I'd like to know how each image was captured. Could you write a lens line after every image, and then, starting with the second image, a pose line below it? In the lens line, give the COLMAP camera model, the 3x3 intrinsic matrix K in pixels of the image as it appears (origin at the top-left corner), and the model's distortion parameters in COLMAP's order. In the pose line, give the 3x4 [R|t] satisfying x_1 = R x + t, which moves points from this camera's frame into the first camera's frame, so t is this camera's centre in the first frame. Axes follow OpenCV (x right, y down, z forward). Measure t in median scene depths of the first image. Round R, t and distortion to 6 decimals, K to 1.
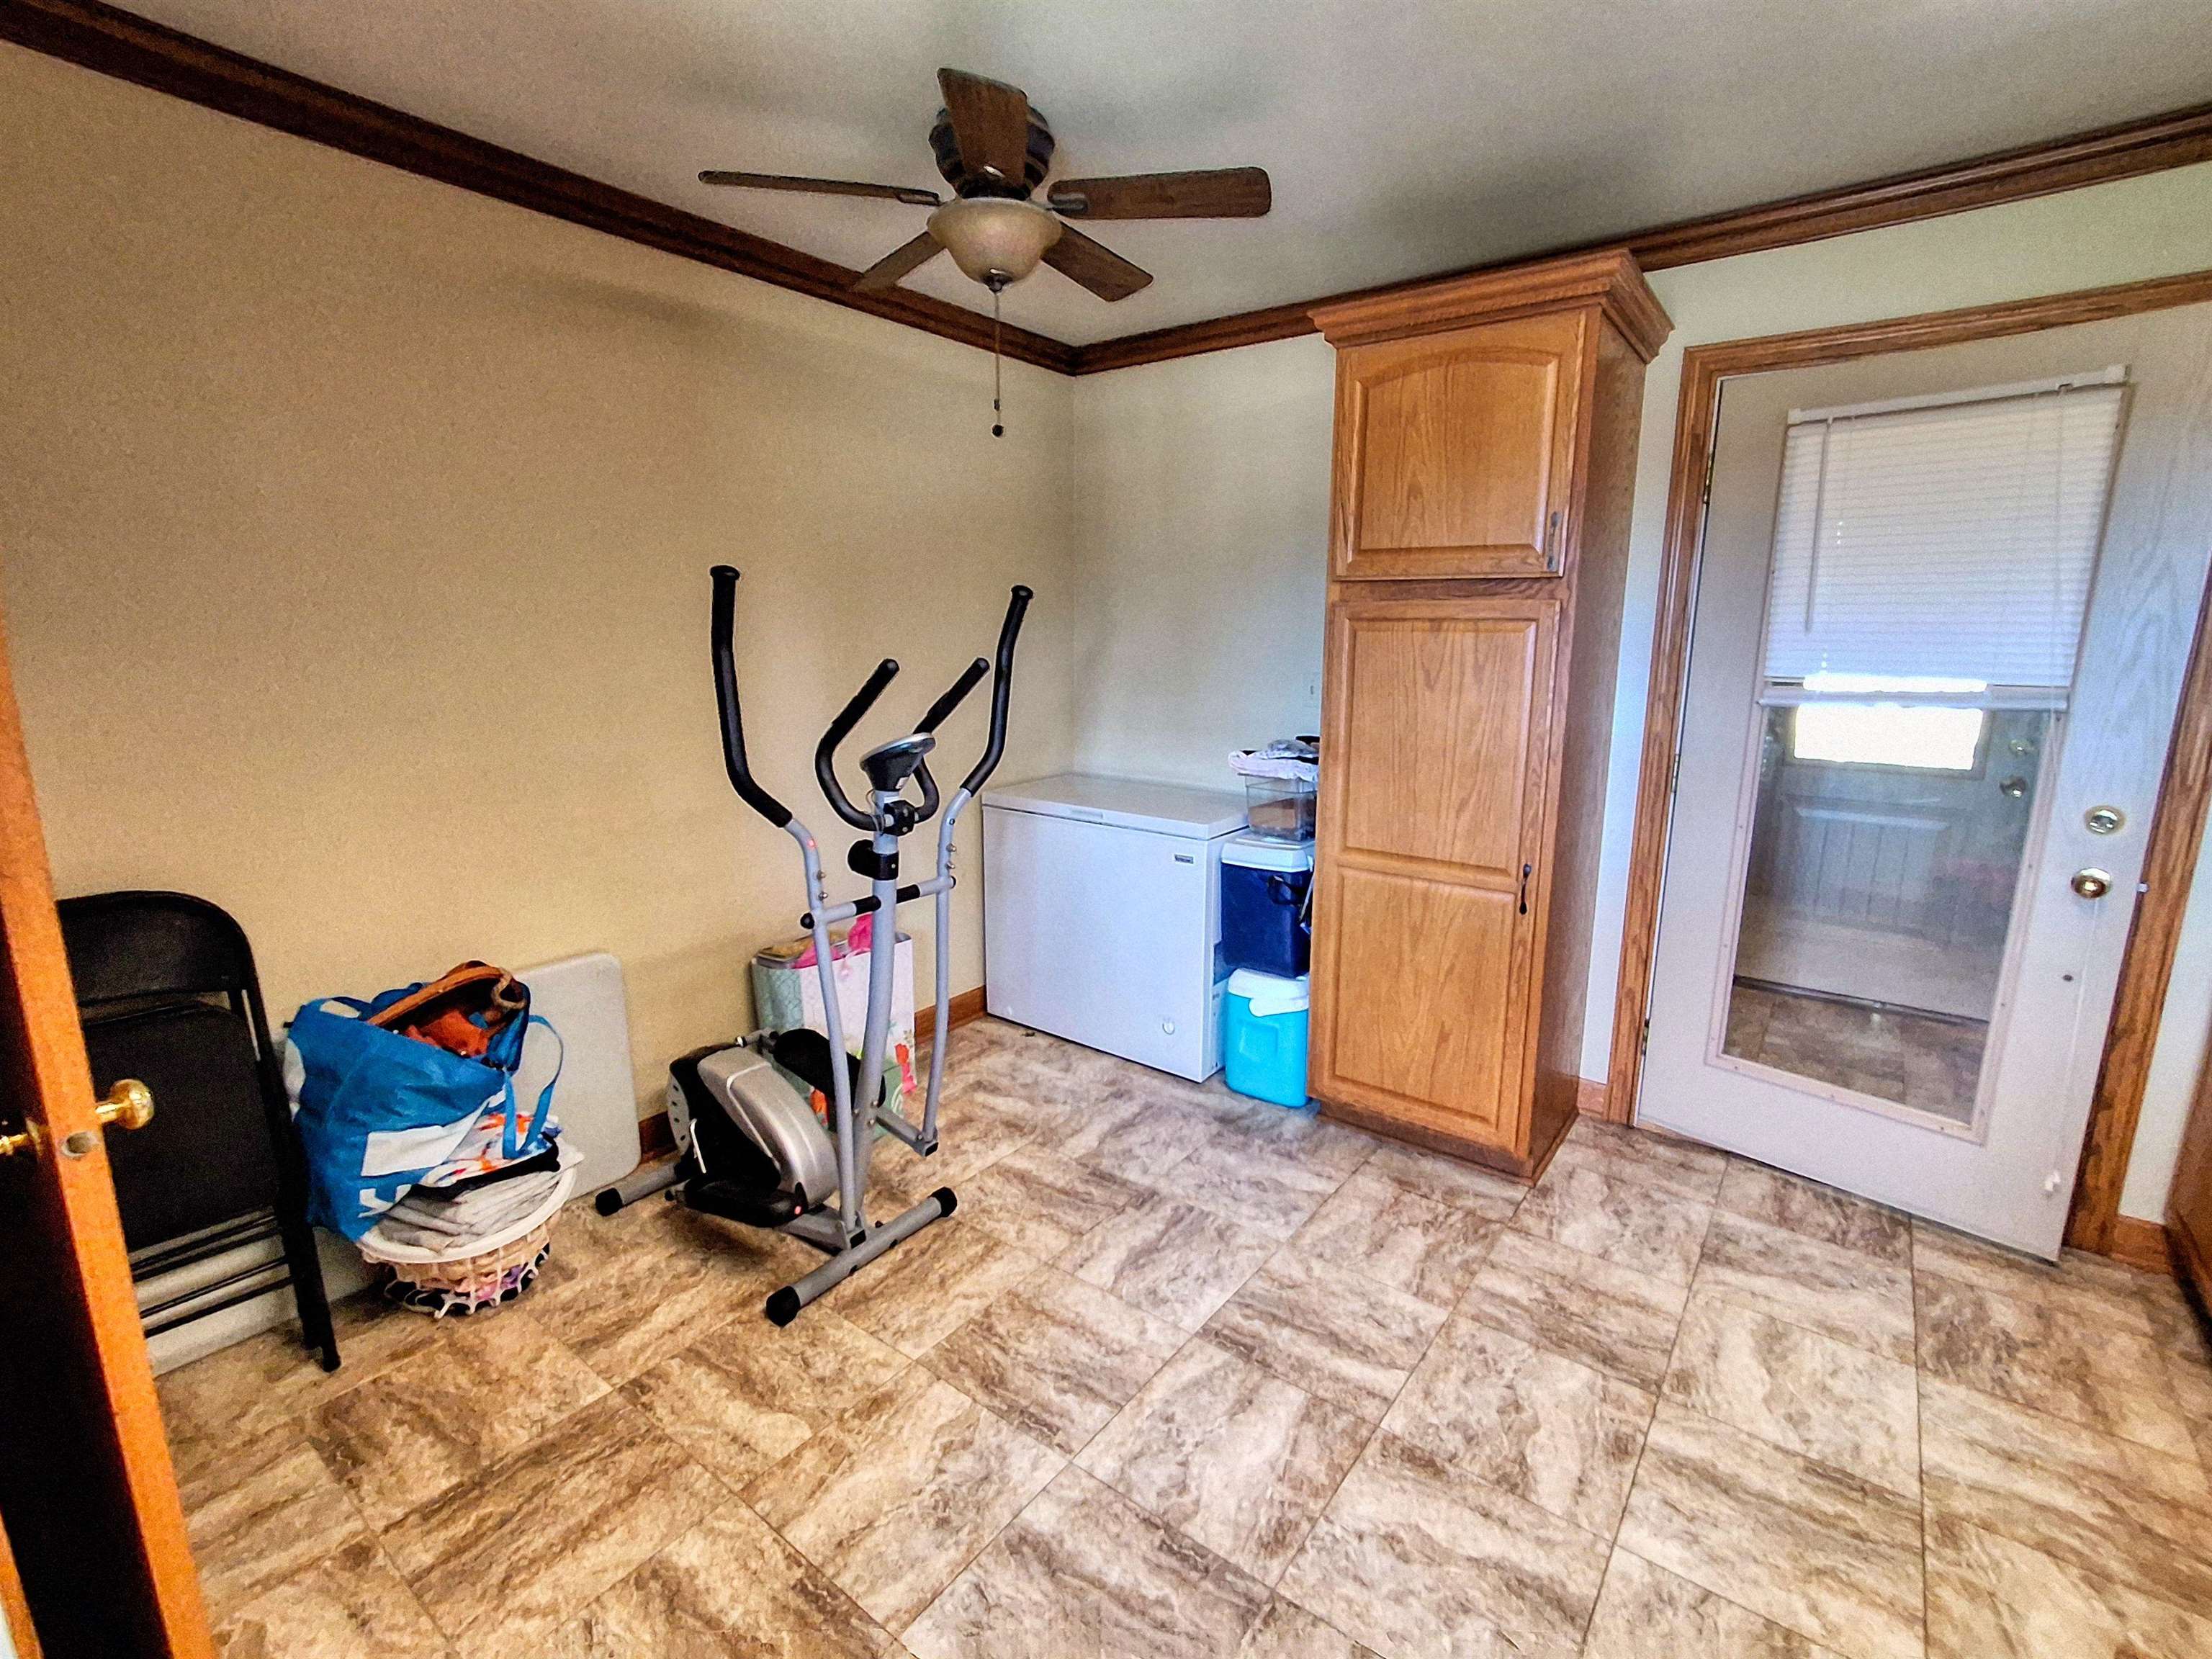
lens RADIAL K [[1011.0, 0, 1113.3], [0, 1011.0, 832.1], [0, 0, 1]] dist [-0.008300, 0.005035]
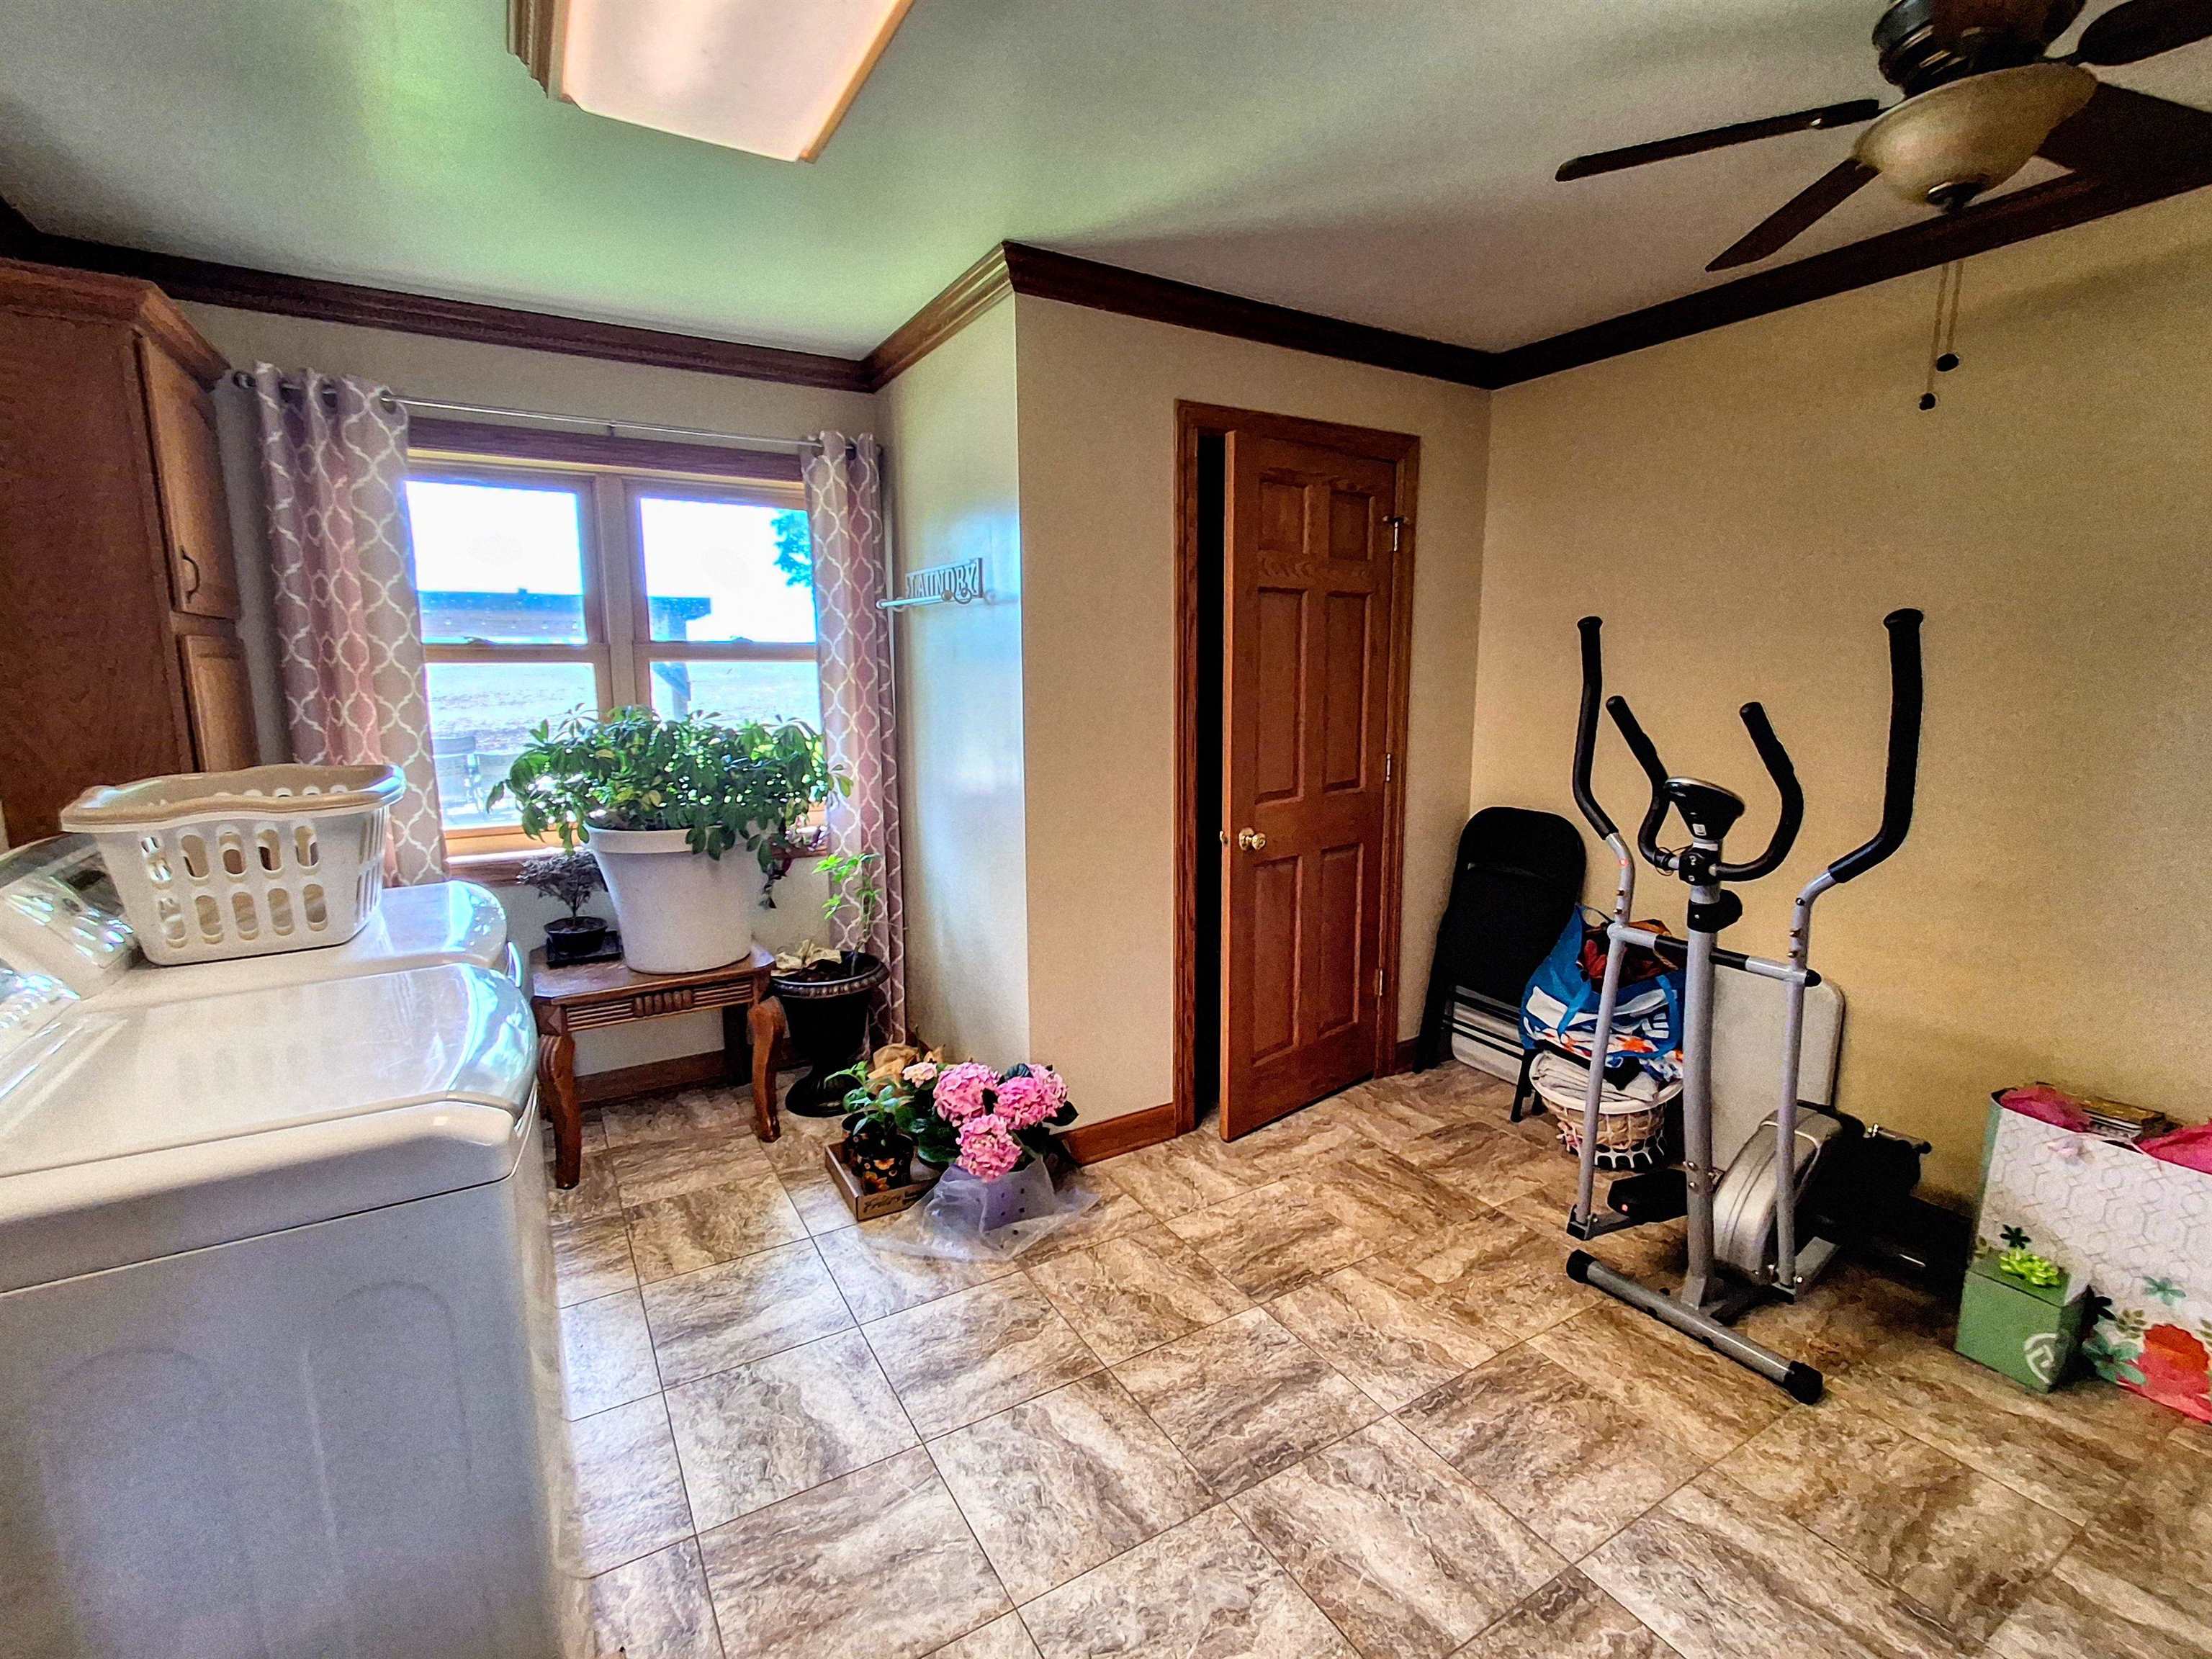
lens RADIAL K [[1011.0, 0, 1112.1], [0, 1011.0, 824.0], [0, 0, 1]] dist [-0.008300, 0.005035]
pose [[-0.374074, 0.137693, -0.917120, 0.990414], [-0.189984, 0.956566, 0.221105, -0.177777], [0.907731, 0.256948, -0.331667, 0.923975]]
